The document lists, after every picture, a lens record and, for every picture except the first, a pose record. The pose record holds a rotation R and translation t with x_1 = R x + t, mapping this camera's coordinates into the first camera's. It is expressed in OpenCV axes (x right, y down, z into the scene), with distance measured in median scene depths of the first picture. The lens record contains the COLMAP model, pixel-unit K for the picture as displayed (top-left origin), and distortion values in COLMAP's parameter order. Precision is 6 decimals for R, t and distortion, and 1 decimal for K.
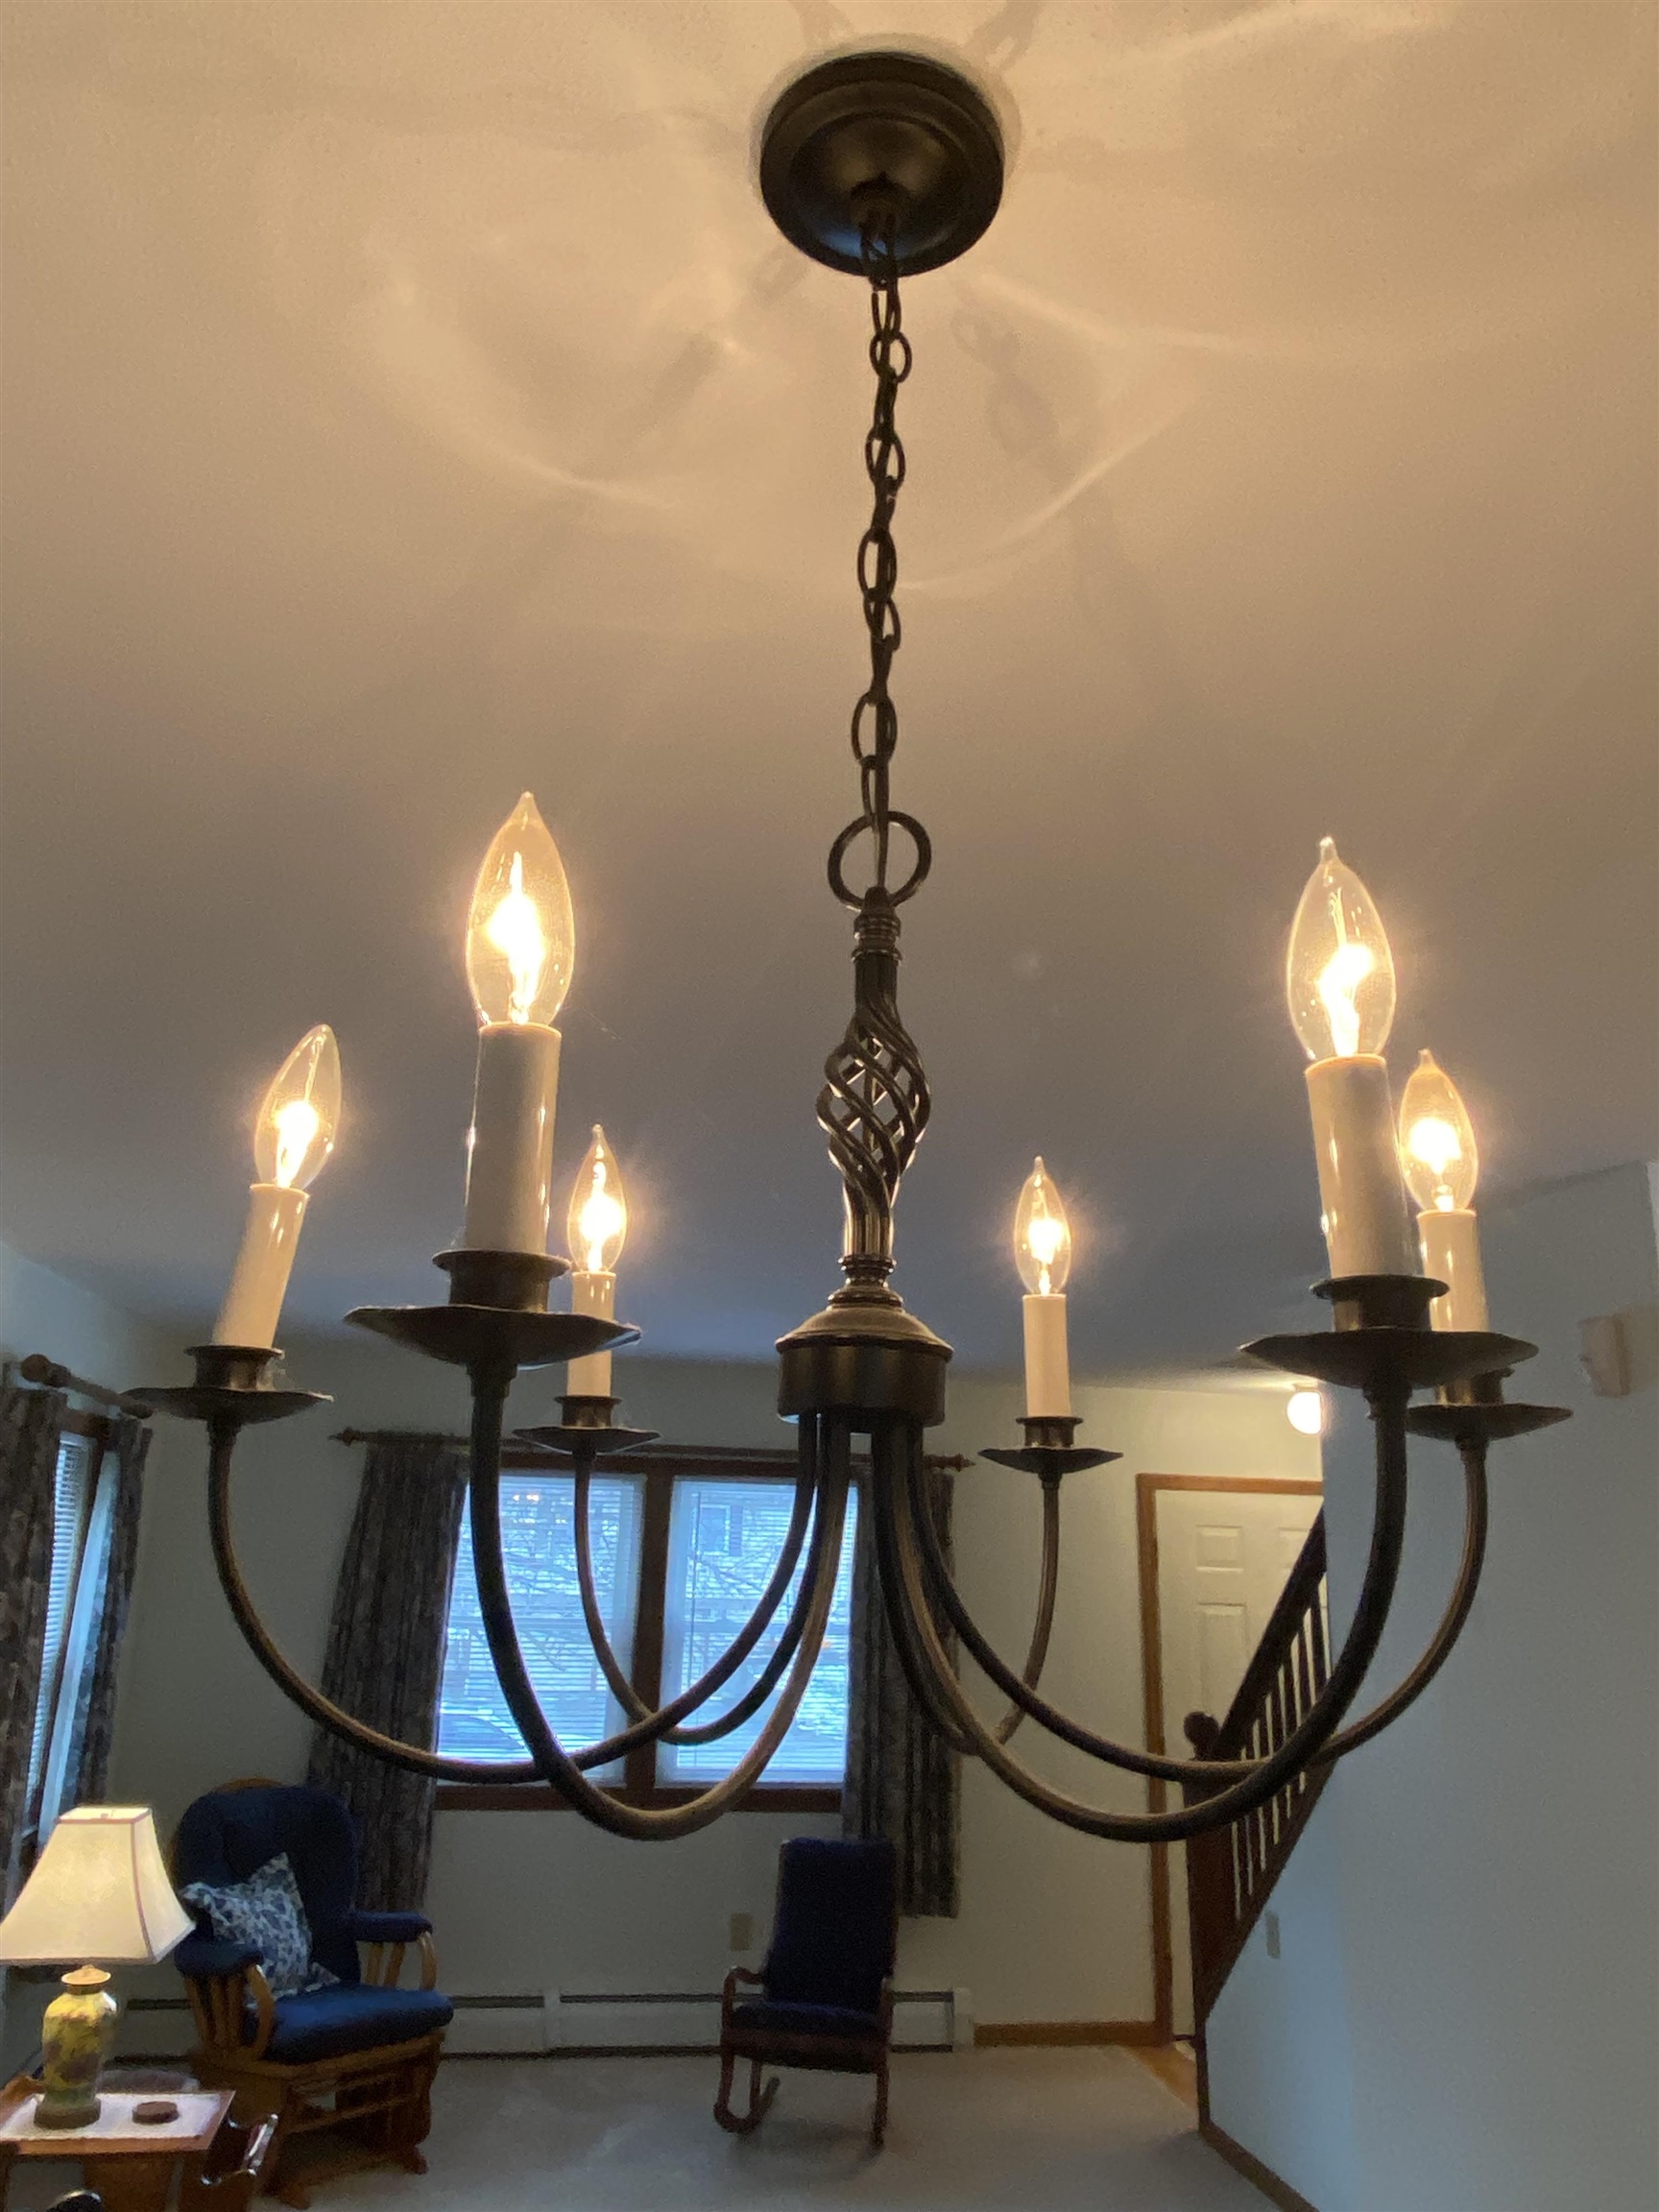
lens RADIAL K [[1629.5, 0, 830.5], [0, 1629.5, 1086.4], [0, 0, 1]] dist [0.090501, -0.128661]
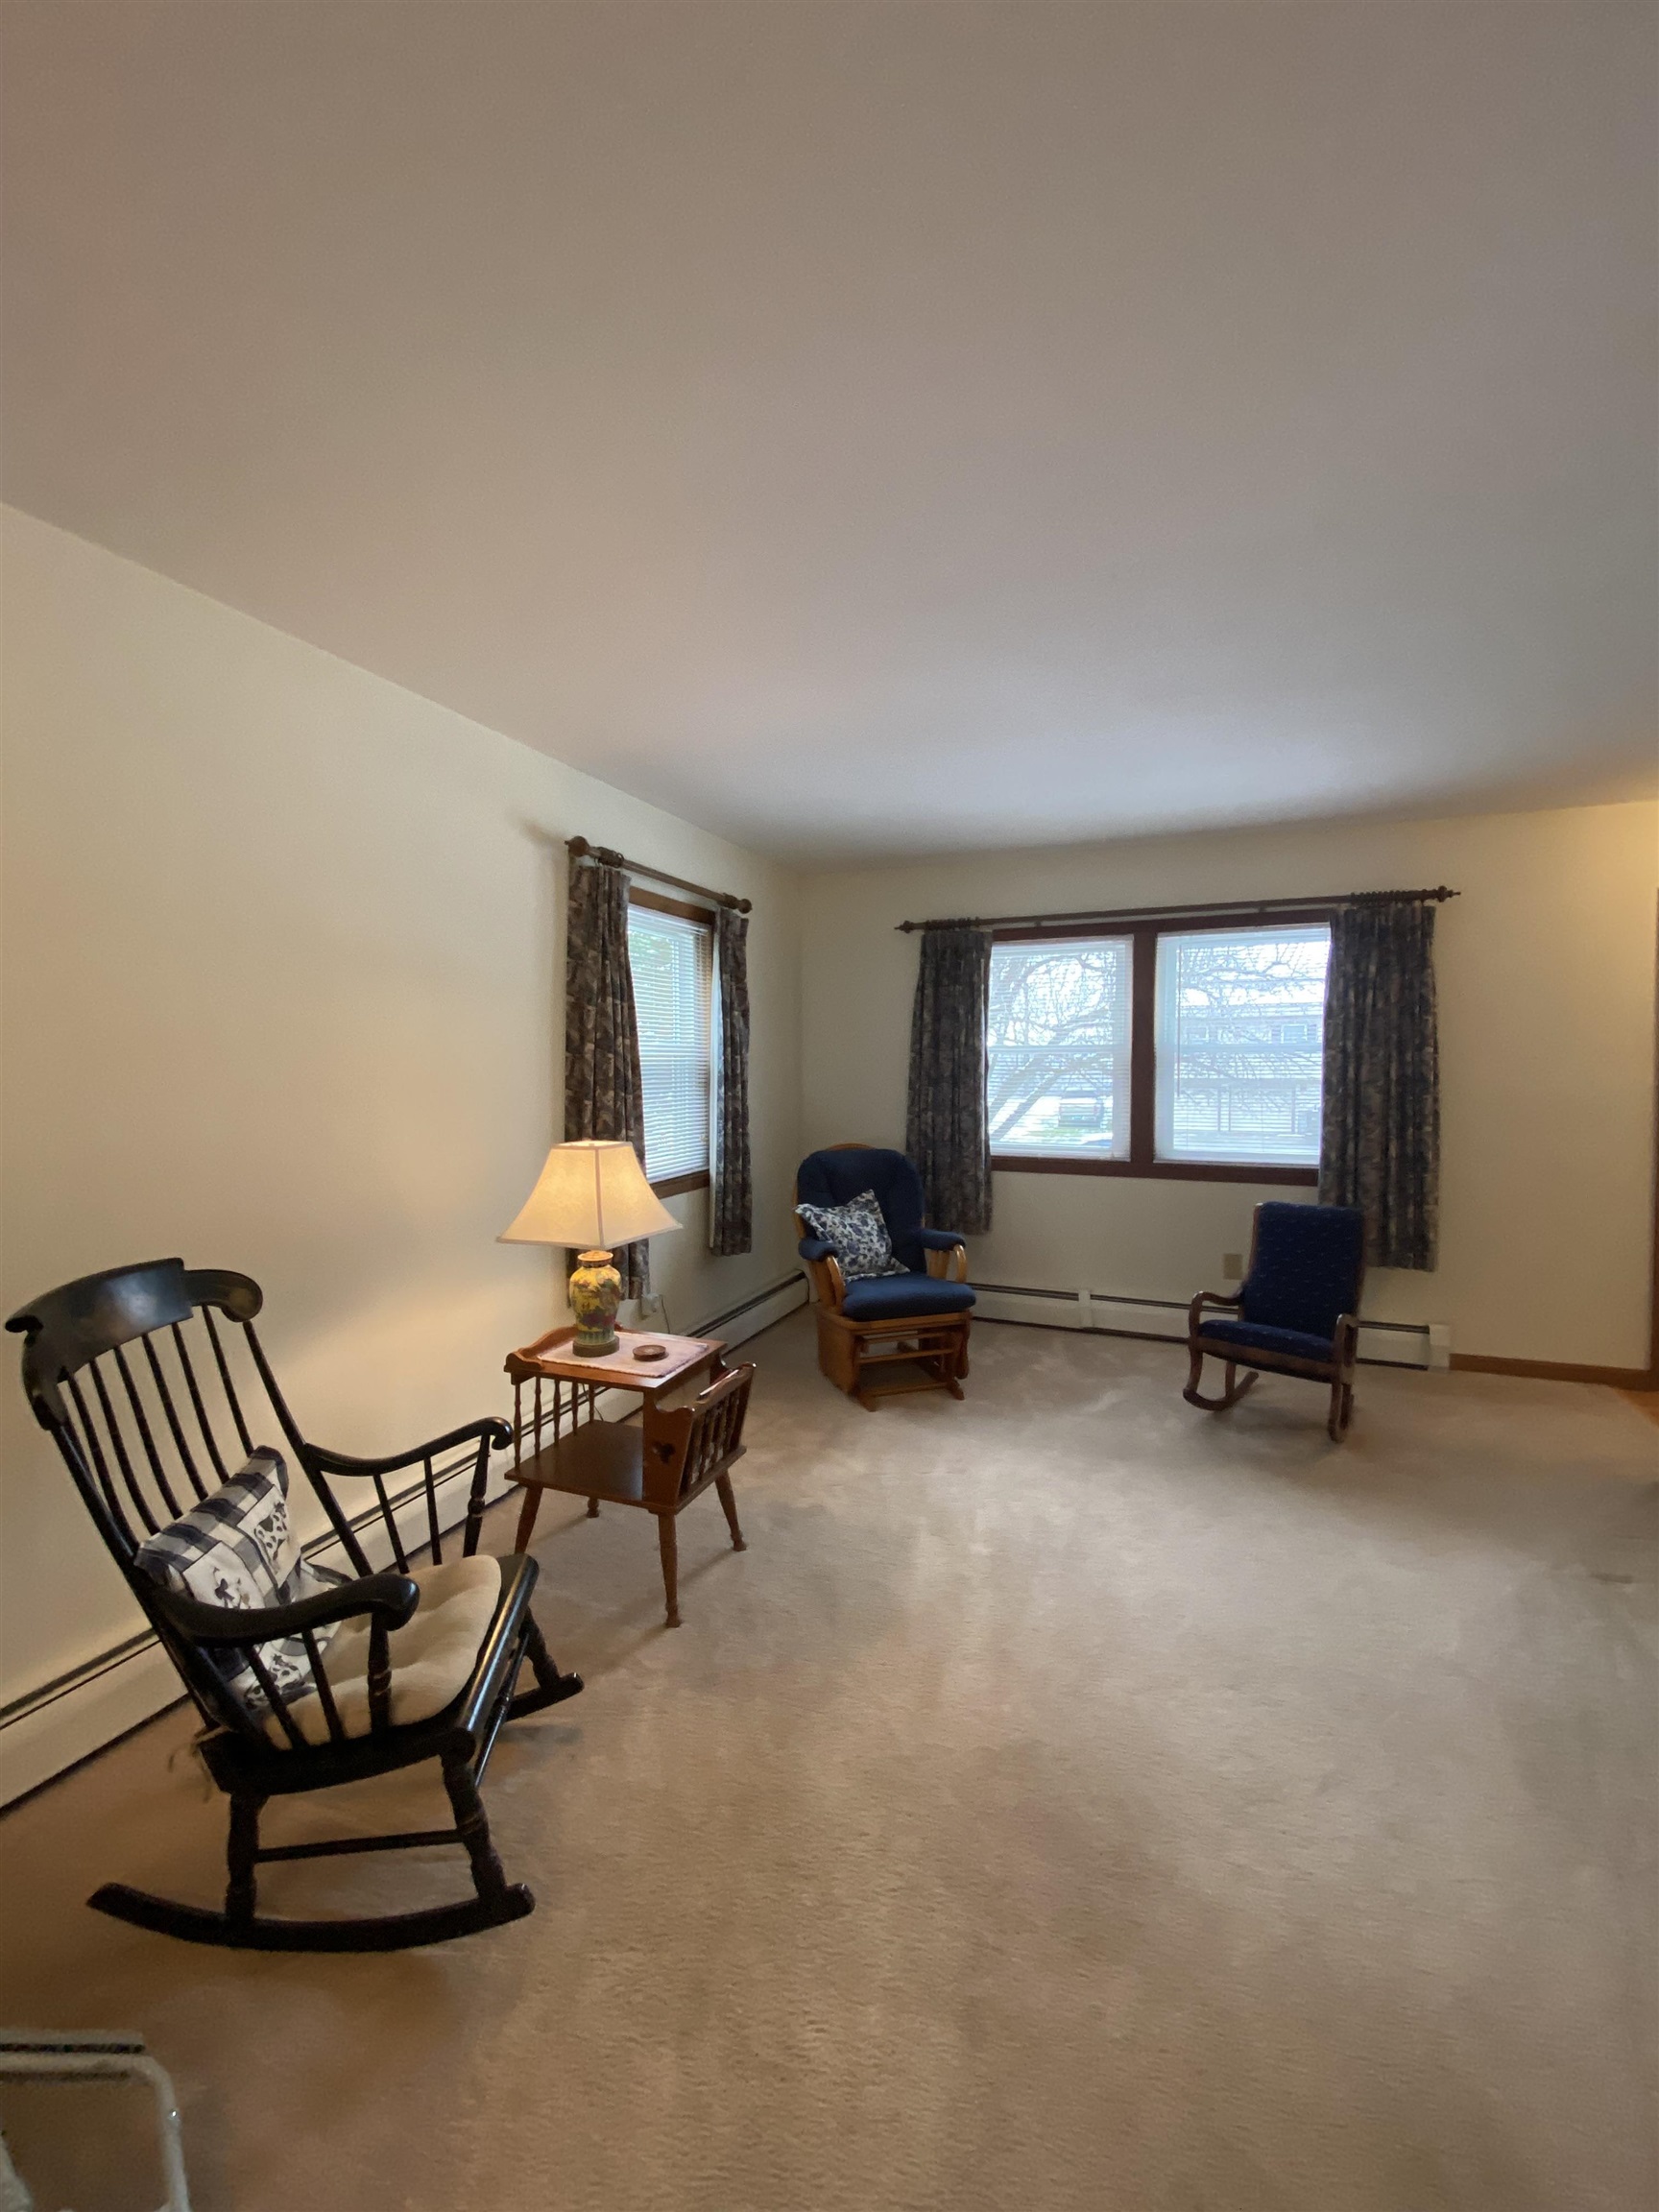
lens RADIAL K [[884.9, 0, 797.8], [0, 884.9, 1094.4], [0, 0, 1]] dist [0.001497, -0.013564]
pose [[0.833220, -0.013747, -0.552771, 0.054901], [0.180161, 0.951888, 0.247894, 0.167523], [0.522768, -0.306138, 0.795608, 0.348586]]
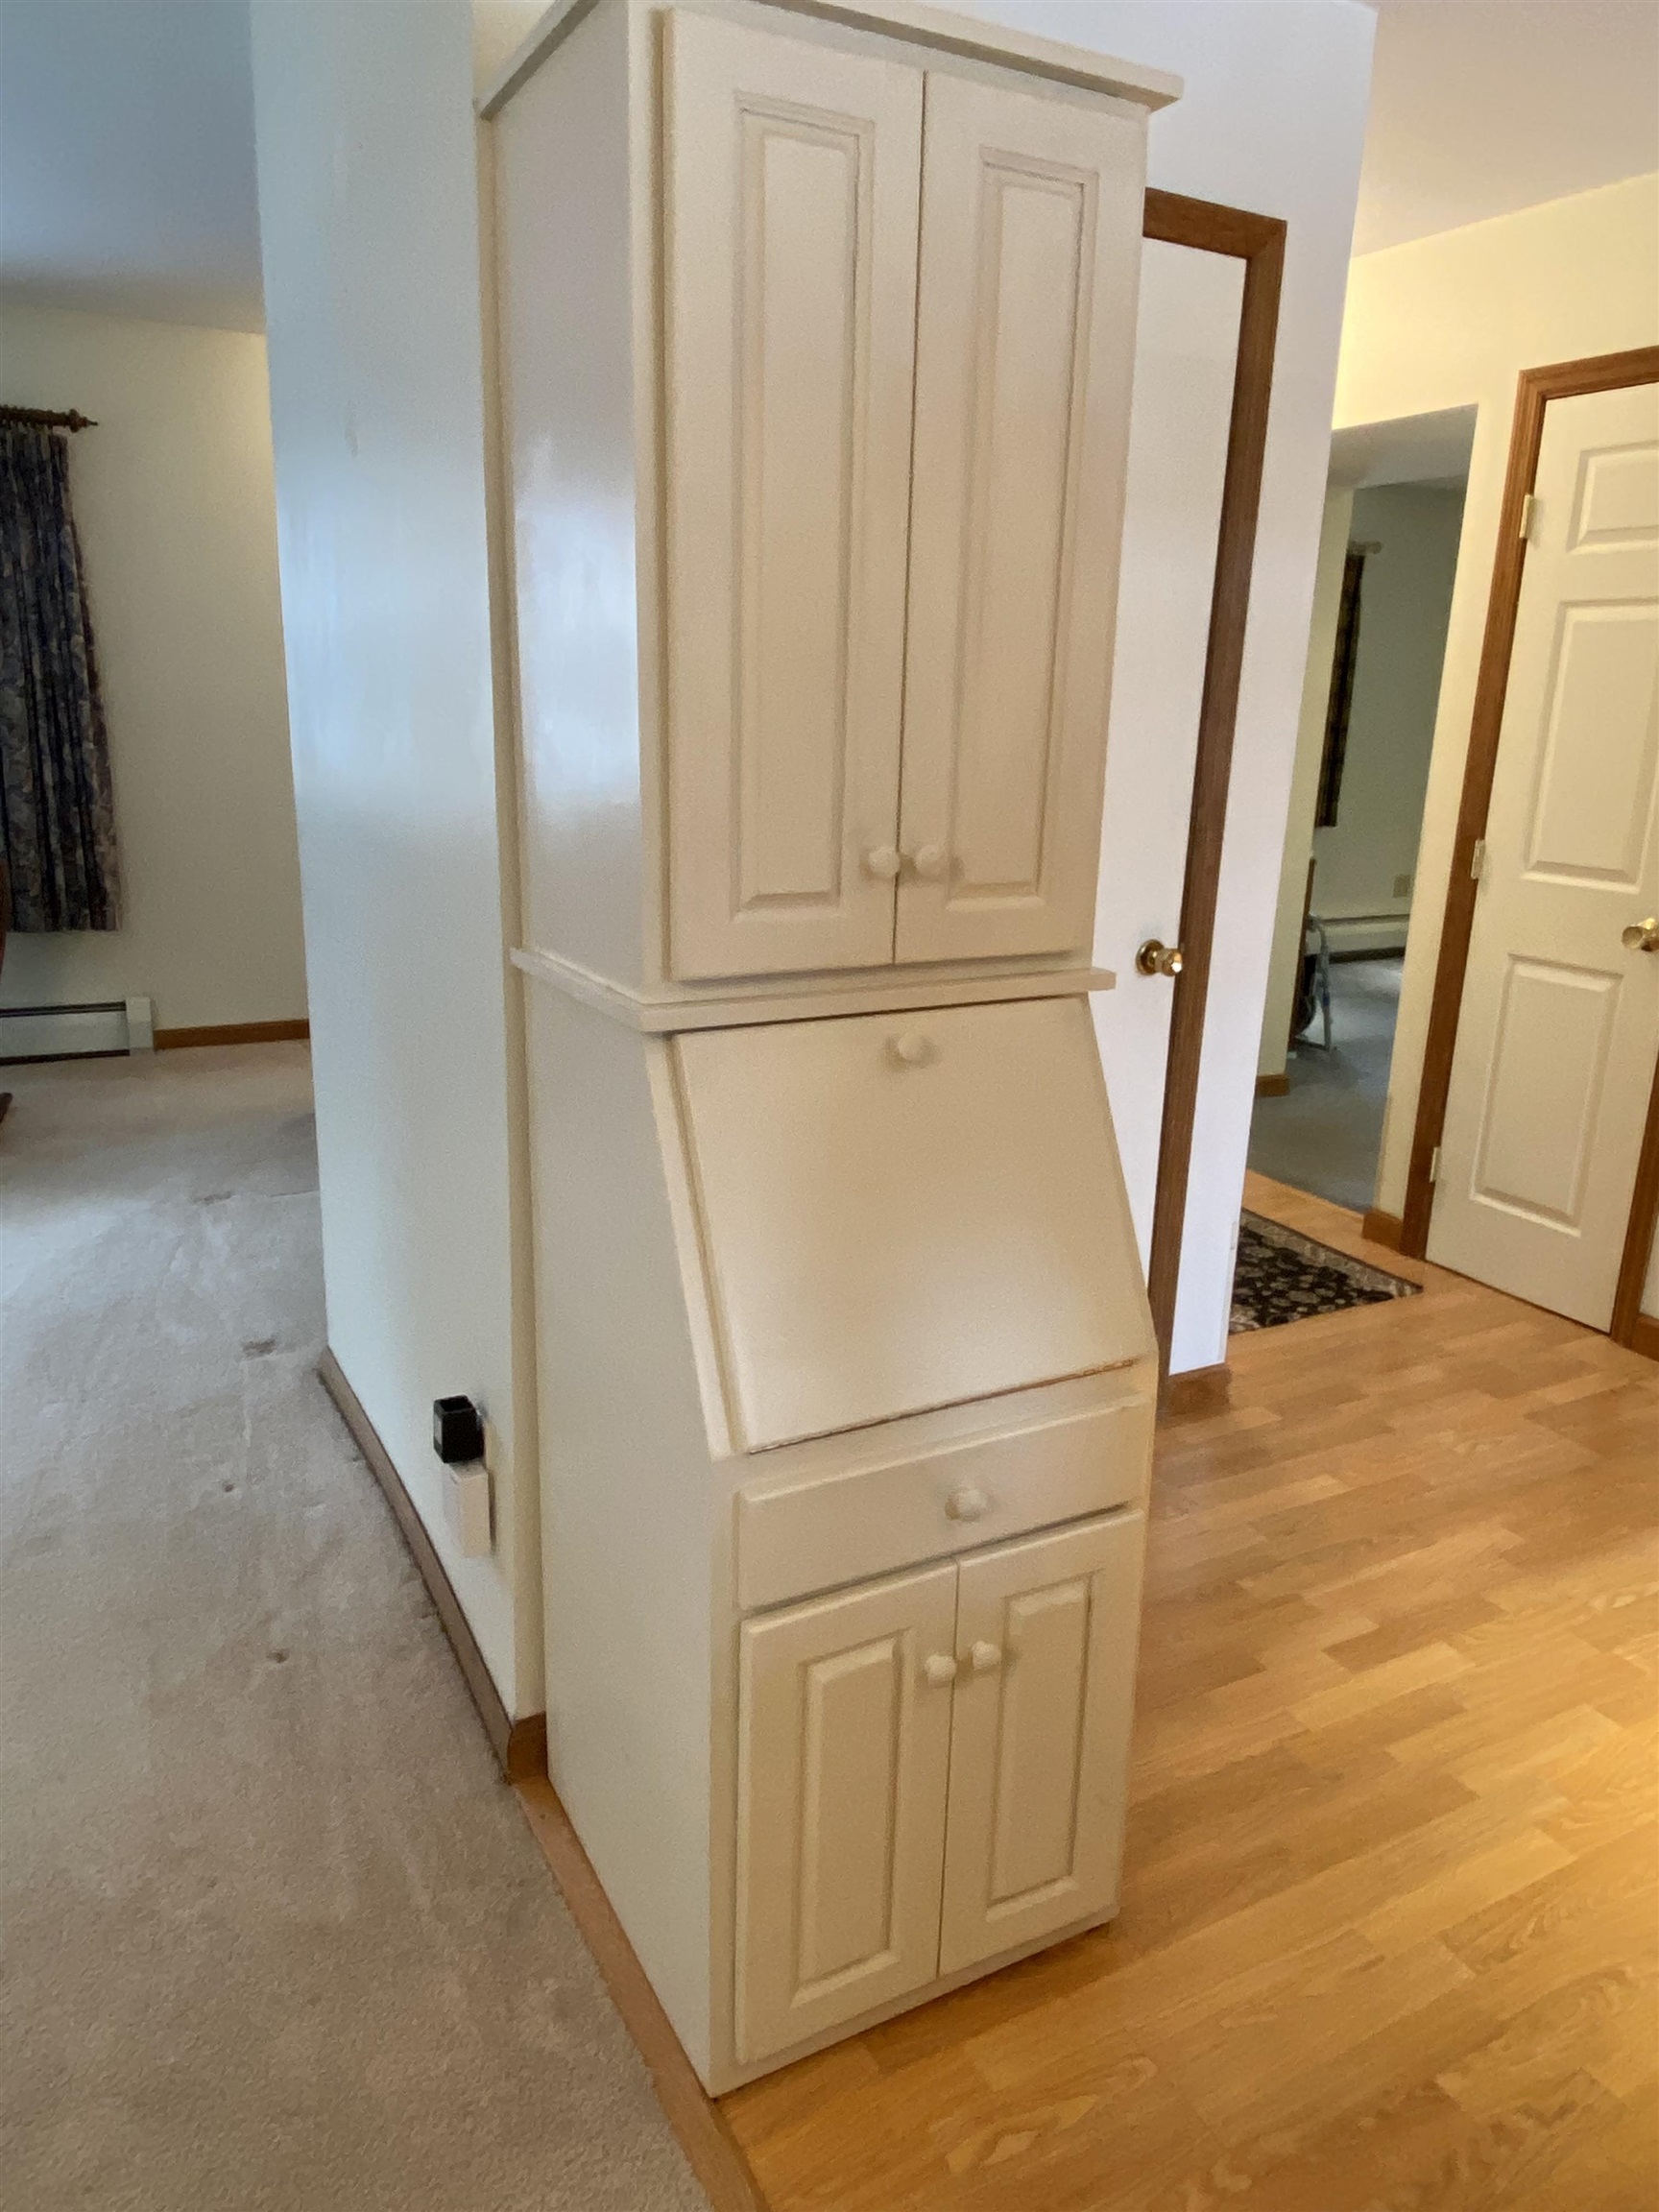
lens RADIAL K [[1480.5, 0, 897.4], [0, 1480.5, 1107.2], [0, 0, 1]] dist [-0.018222, -0.002182]
pose [[0.936315, -0.090070, 0.339413, 0.222921], [-0.103602, 0.852672, 0.512072, 0.134094], [-0.335530, -0.514624, 0.789038, 0.169970]]
